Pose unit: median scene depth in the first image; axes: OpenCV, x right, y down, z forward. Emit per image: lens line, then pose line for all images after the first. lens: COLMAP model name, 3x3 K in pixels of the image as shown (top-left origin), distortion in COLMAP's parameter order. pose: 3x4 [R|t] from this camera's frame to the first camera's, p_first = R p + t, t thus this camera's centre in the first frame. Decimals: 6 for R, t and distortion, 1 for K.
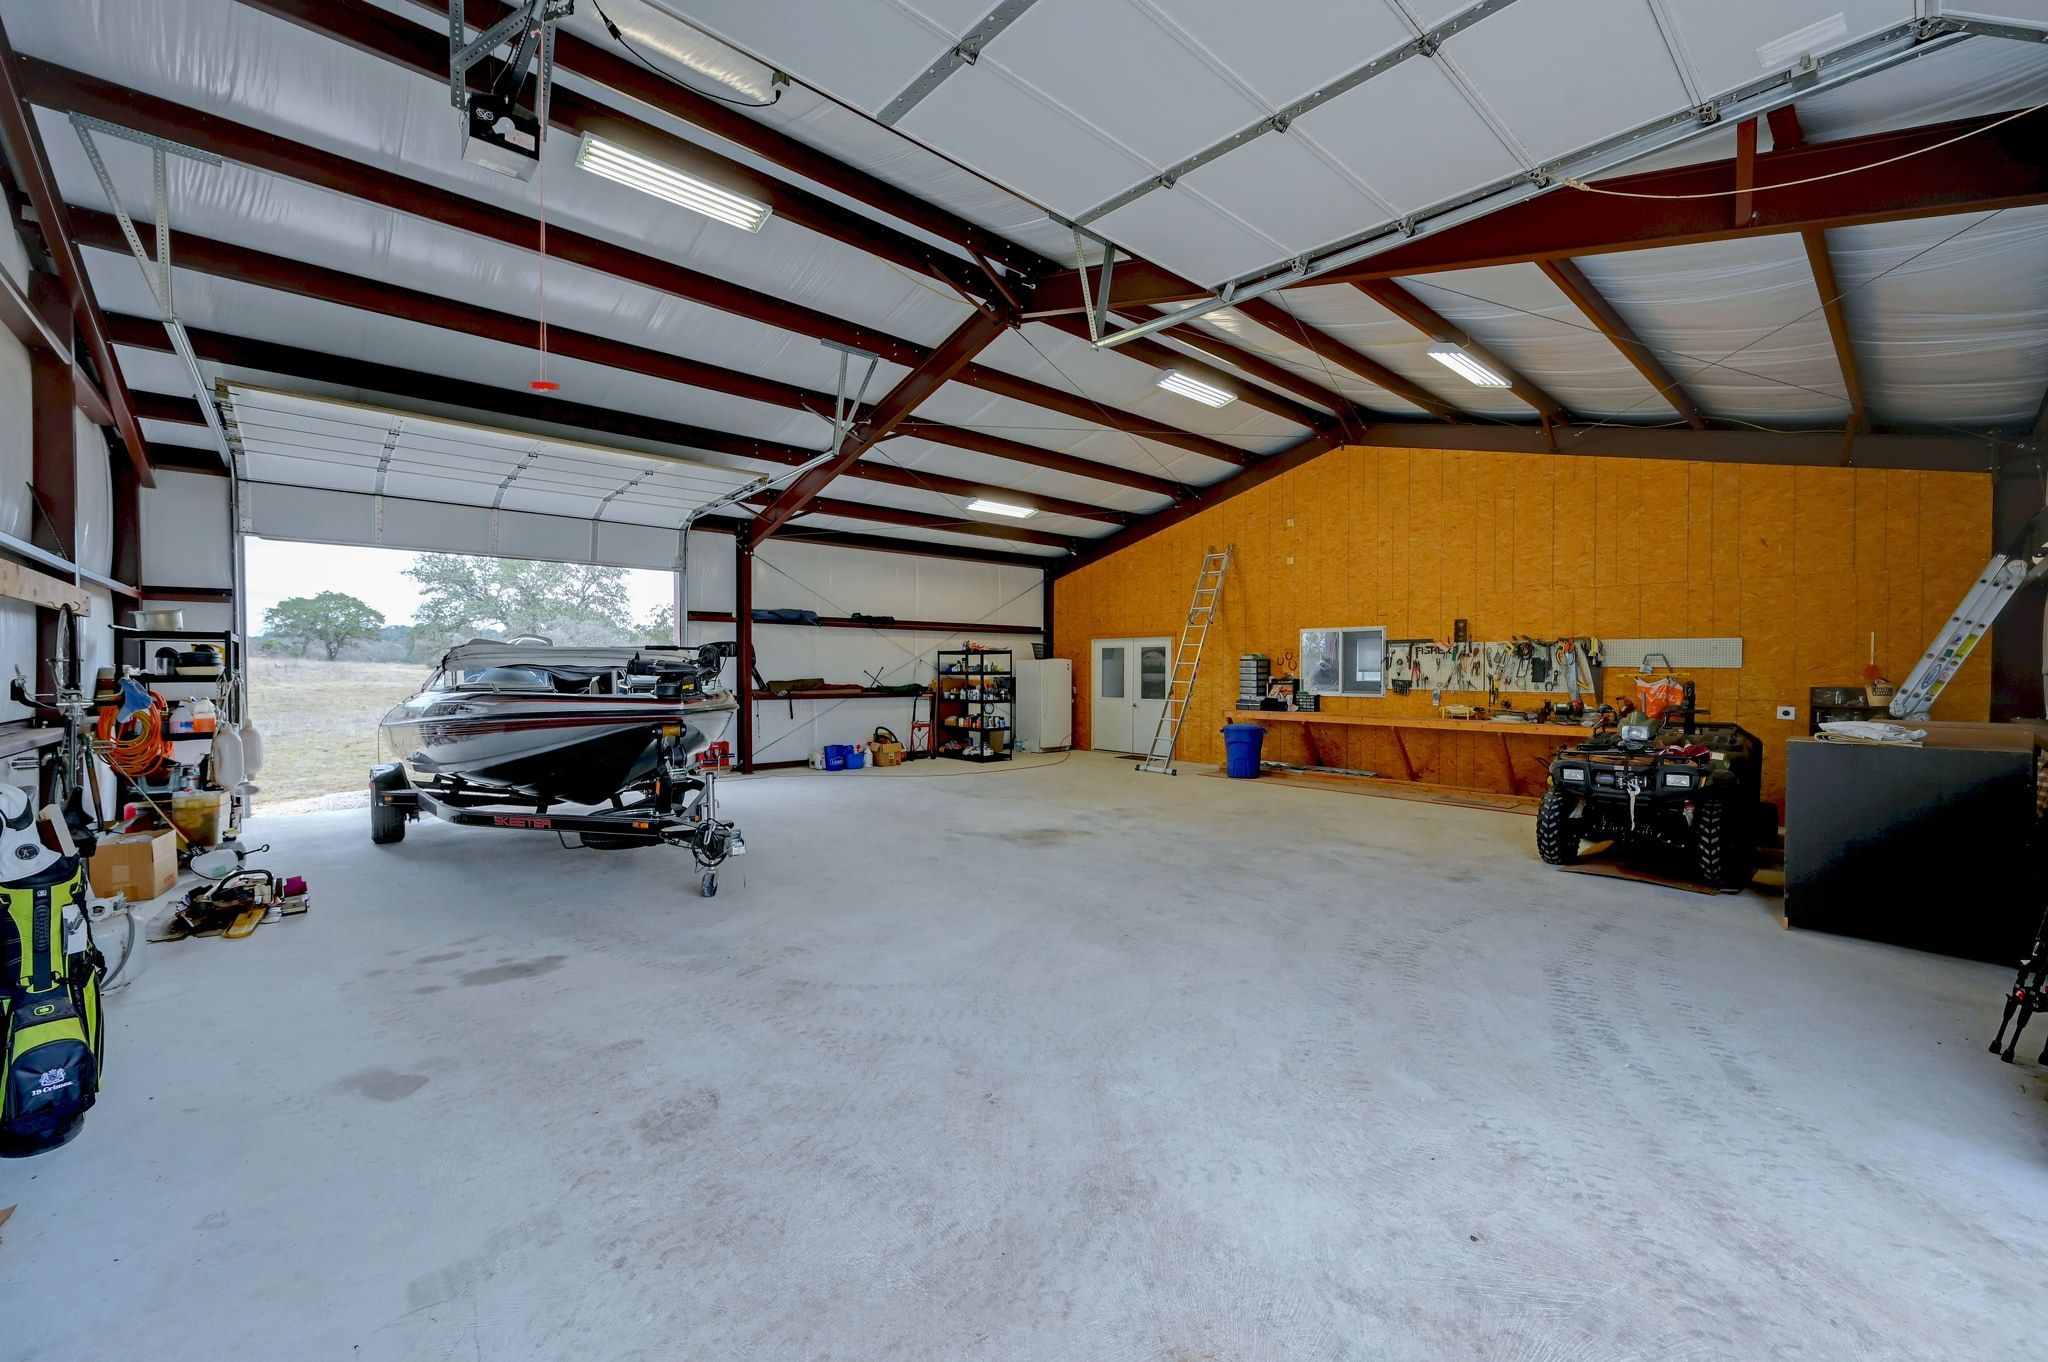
lens RADIAL K [[824.6, 0, 1032.3], [0, 824.6, 669.8], [0, 0, 1]] dist [0.000217, 0.000115]
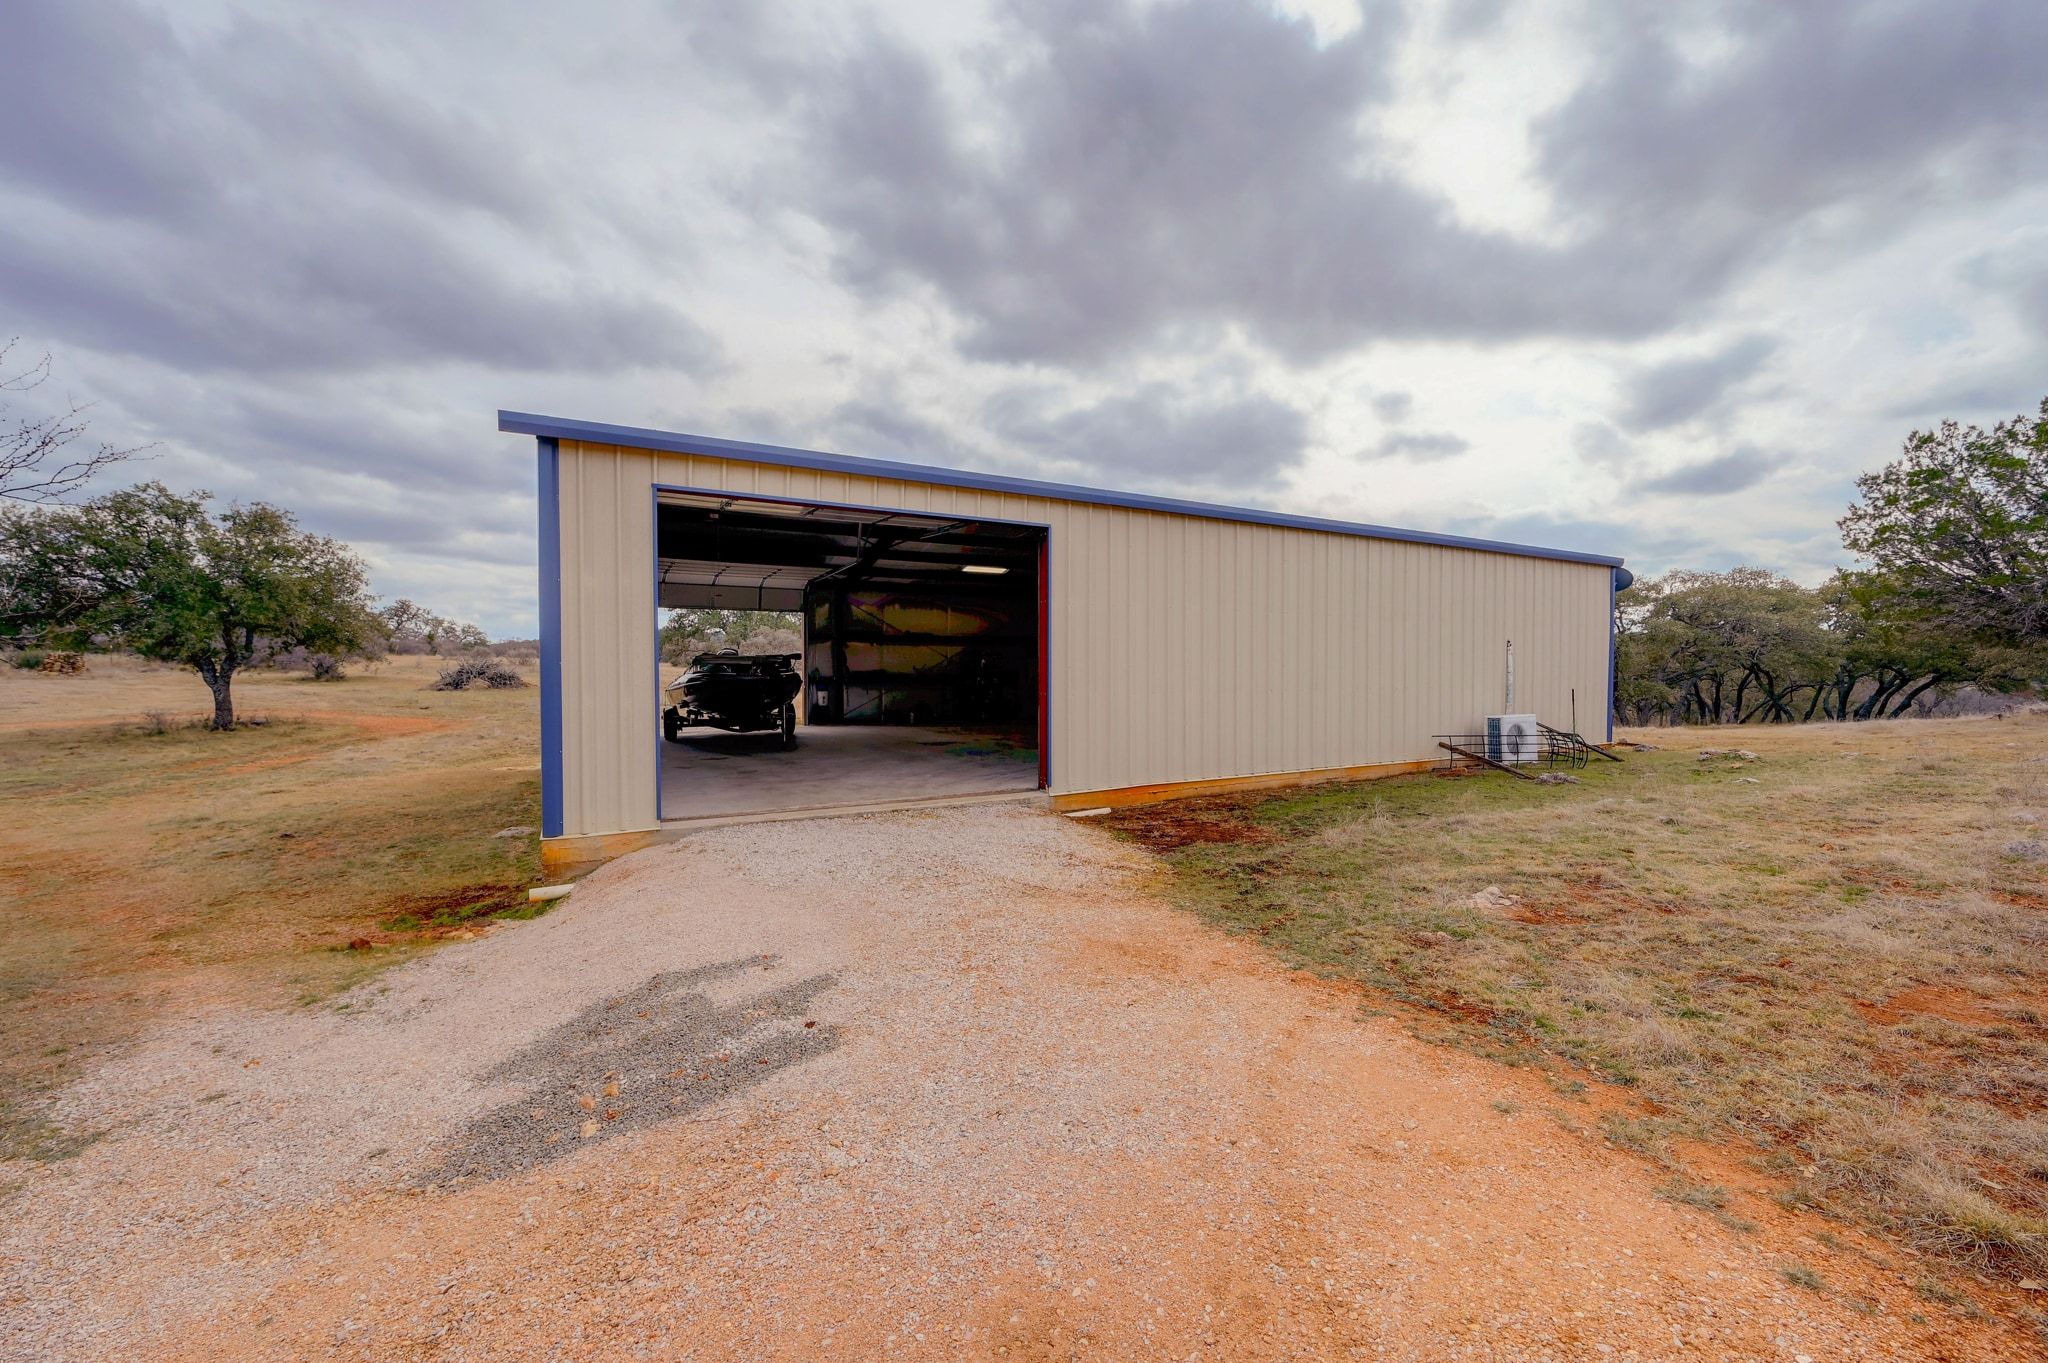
lens RADIAL K [[824.6, 0, 1032.3], [0, 824.6, 670.3], [0, 0, 1]] dist [0.000217, 0.000115]
pose [[0.976237, -0.000730, -0.216705, 0.557711], [0.000792, 1.000000, 0.000200, 0.010975], [0.216705, -0.000367, 0.976237, -0.813692]]
